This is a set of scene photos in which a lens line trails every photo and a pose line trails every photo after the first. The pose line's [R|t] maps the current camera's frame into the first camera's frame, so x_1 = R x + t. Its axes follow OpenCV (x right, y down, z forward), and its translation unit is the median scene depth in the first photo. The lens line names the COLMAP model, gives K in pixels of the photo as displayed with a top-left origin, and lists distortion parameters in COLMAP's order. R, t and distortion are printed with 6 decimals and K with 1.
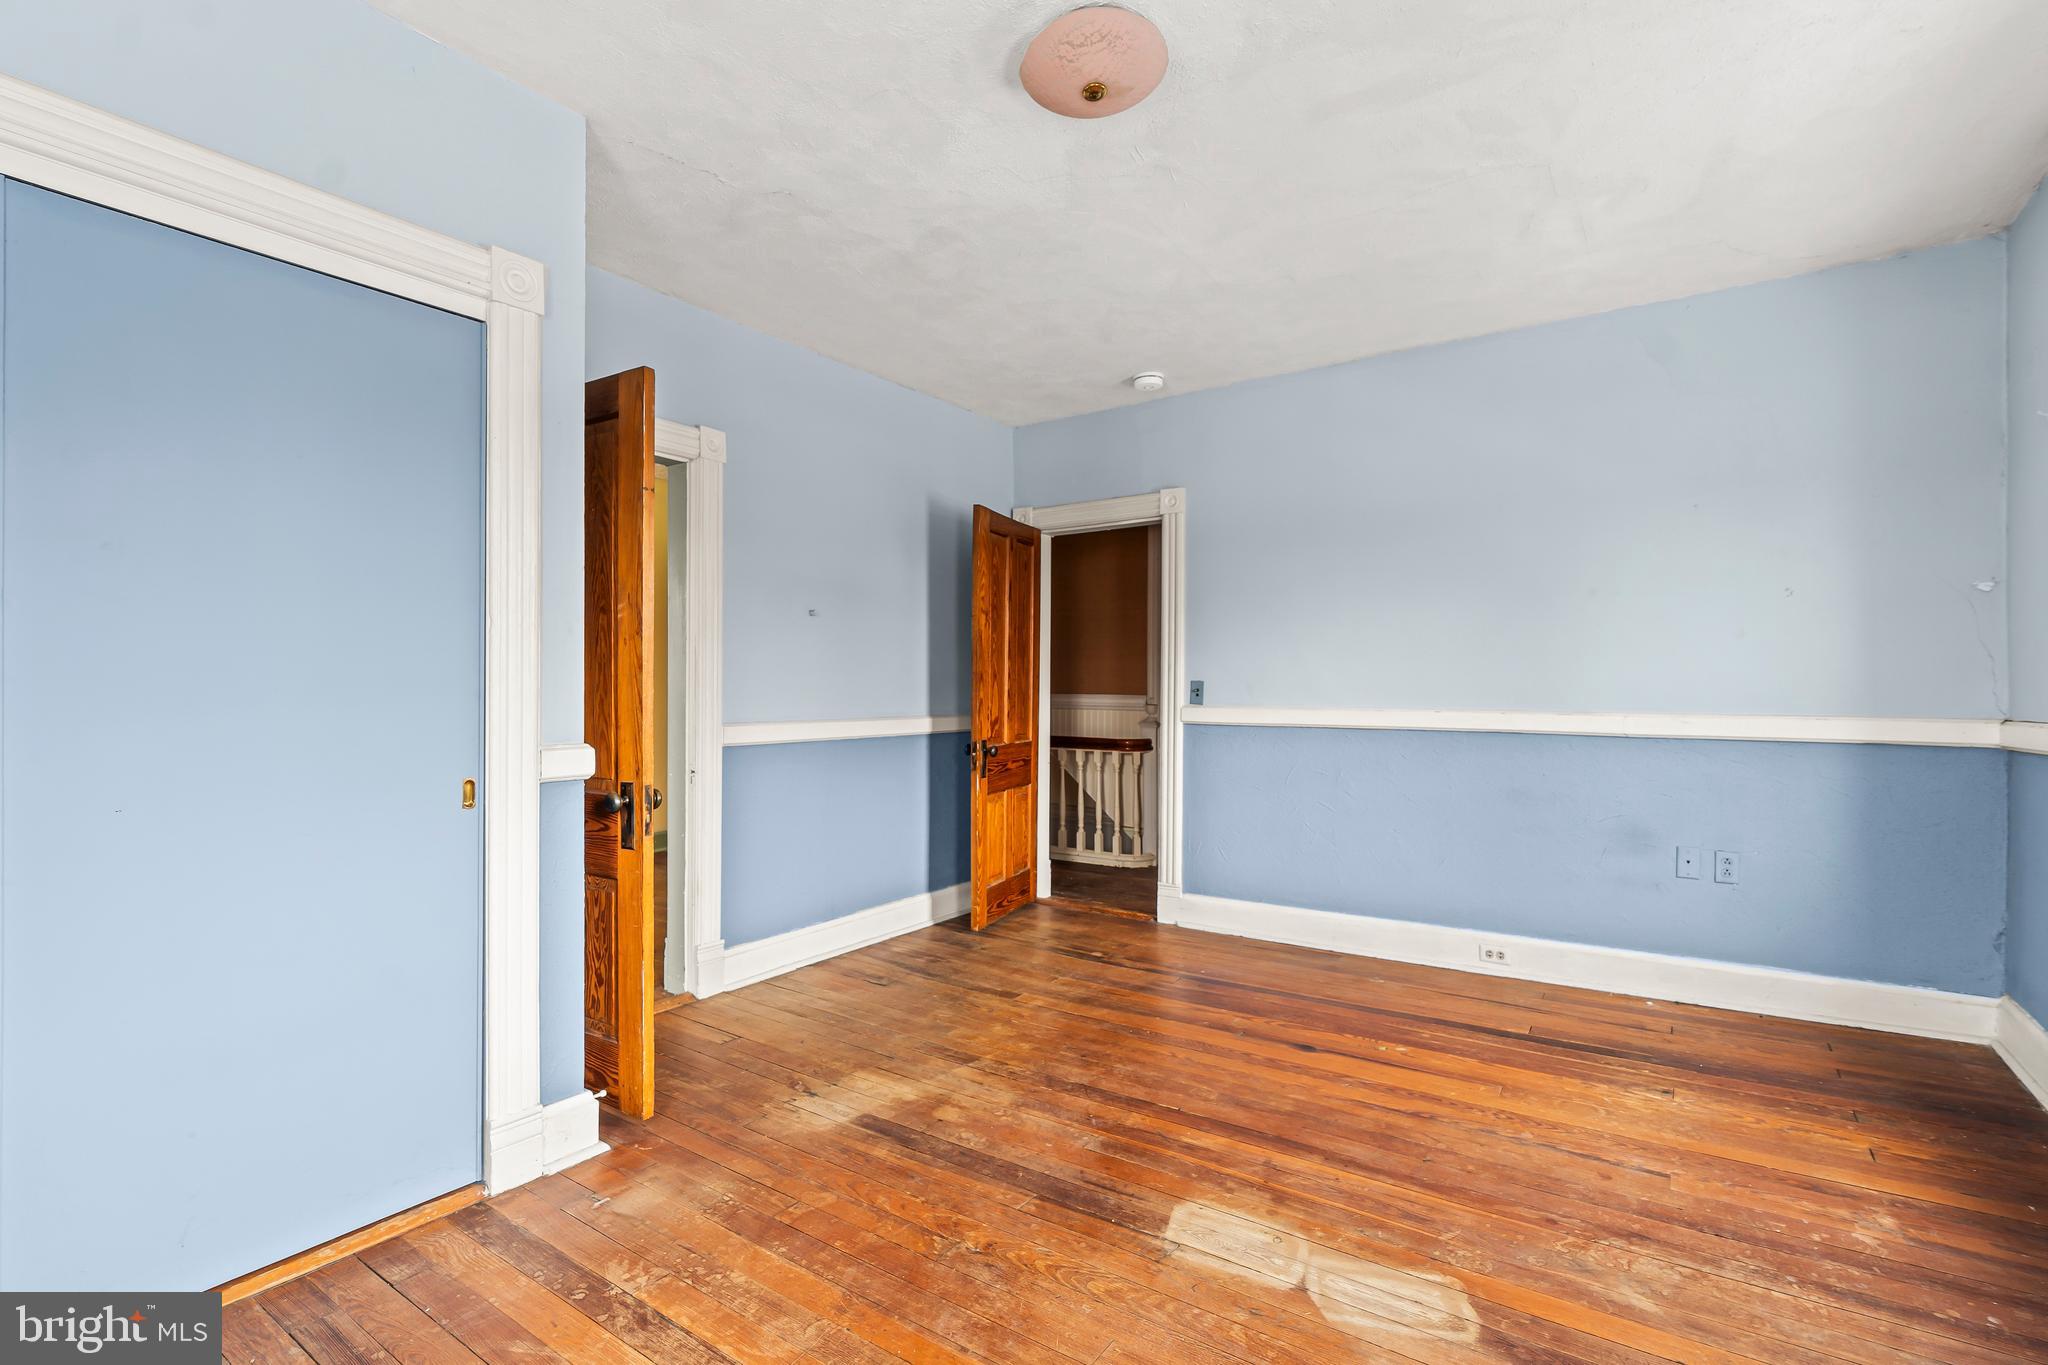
lens RADIAL K [[939.0, 0, 1016.4], [0, 939.0, 676.9], [0, 0, 1]] dist [-0.004145, 0.001085]
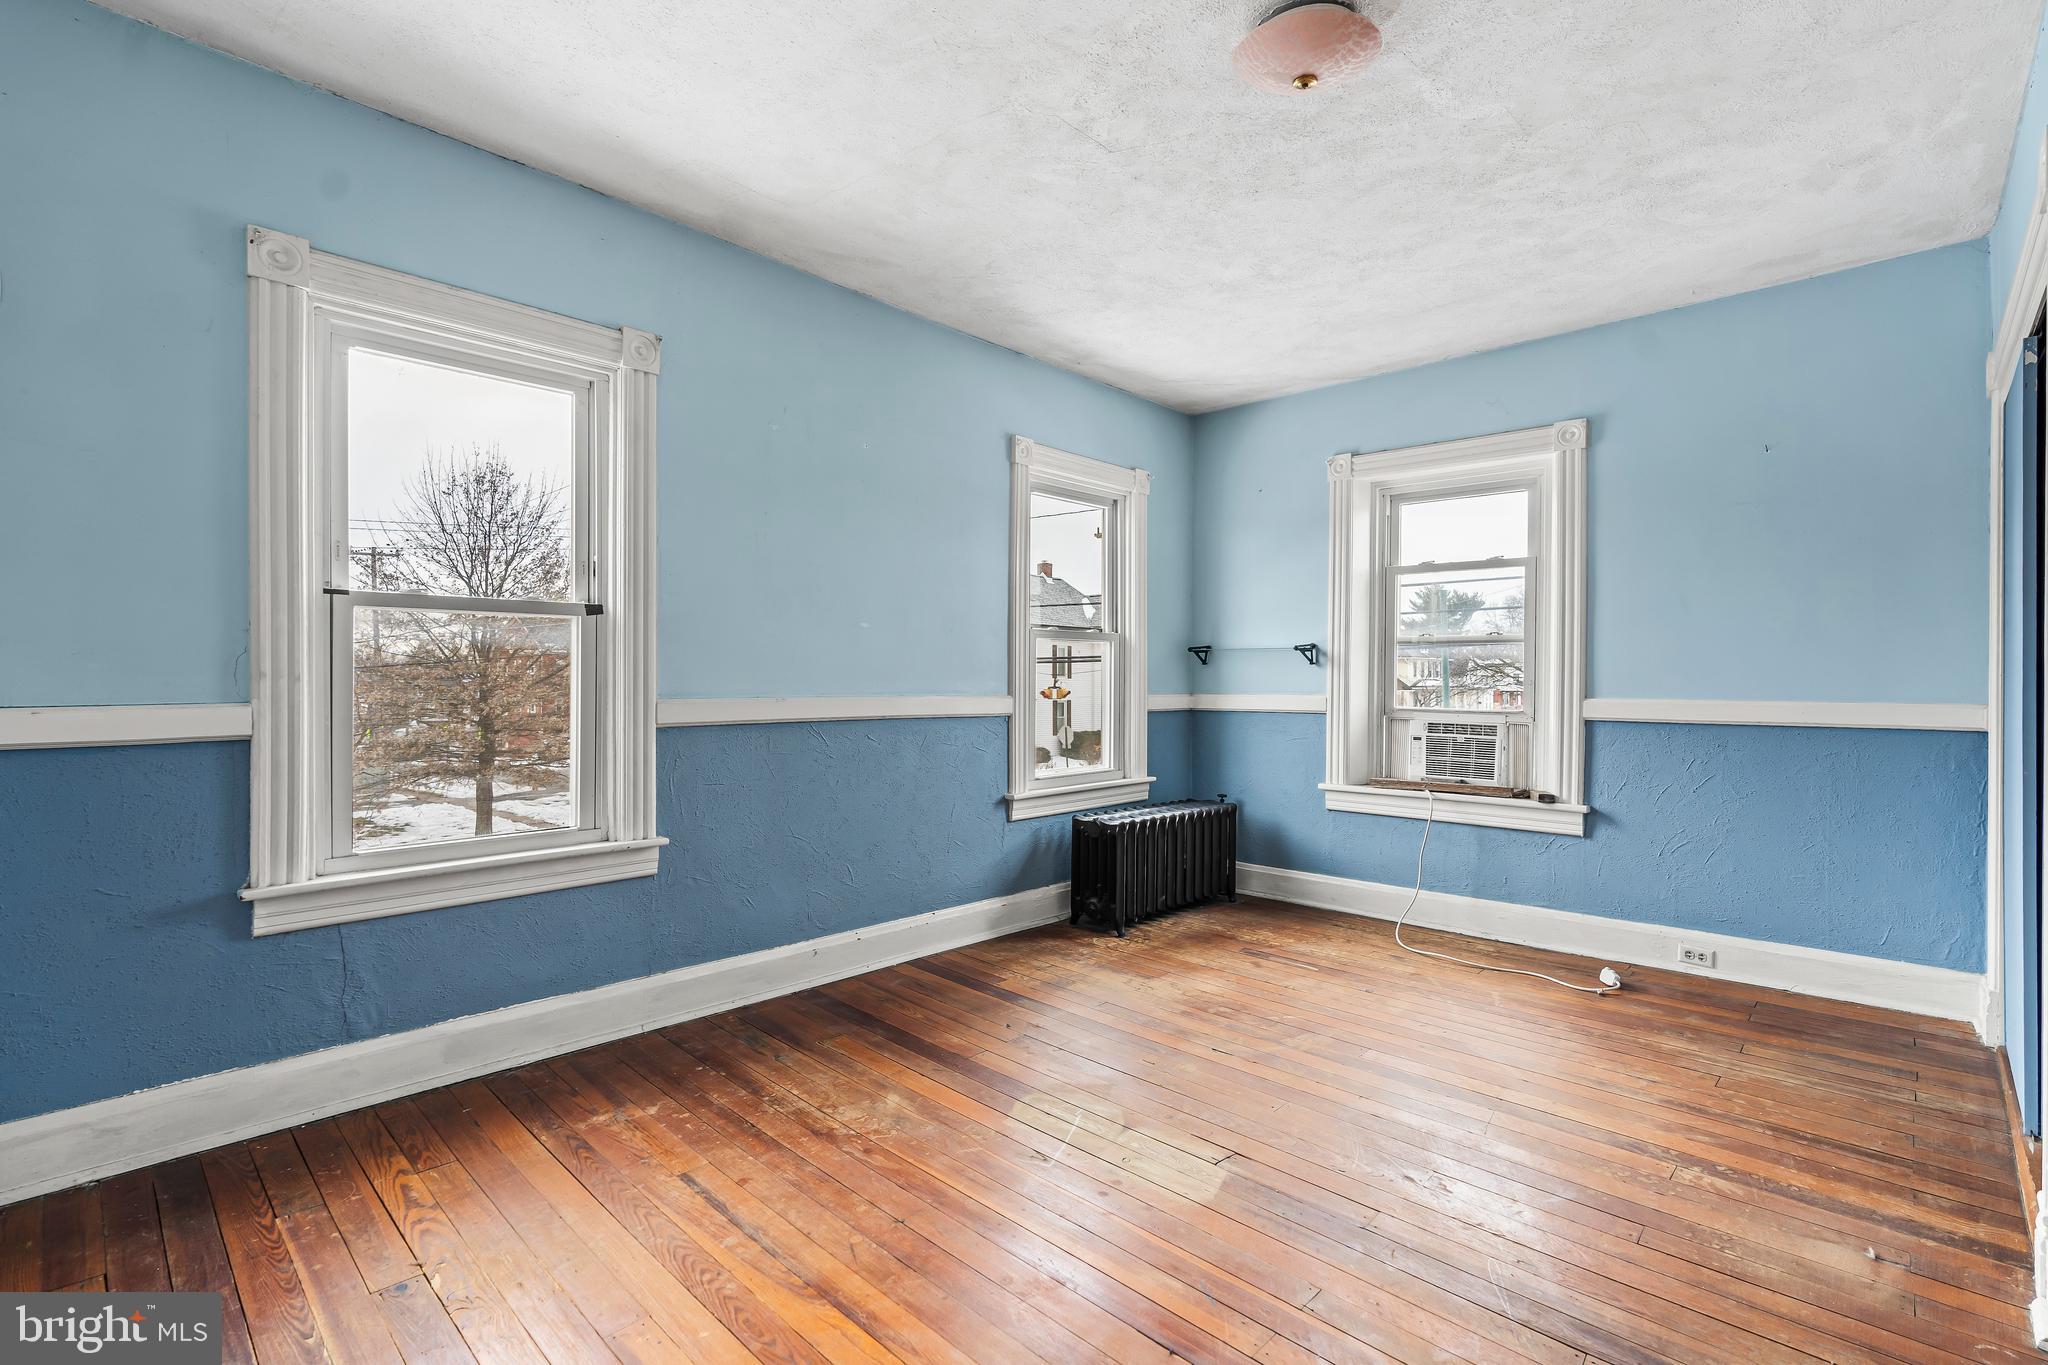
lens RADIAL K [[939.0, 0, 1016.4], [0, 939.0, 676.9], [0, 0, 1]] dist [-0.004145, 0.001085]
pose [[-0.988369, -0.006844, 0.151922, 0.231779], [-0.008213, 0.999931, -0.008383, 0.029837], [-0.151855, -0.009533, -0.988357, 2.058434]]
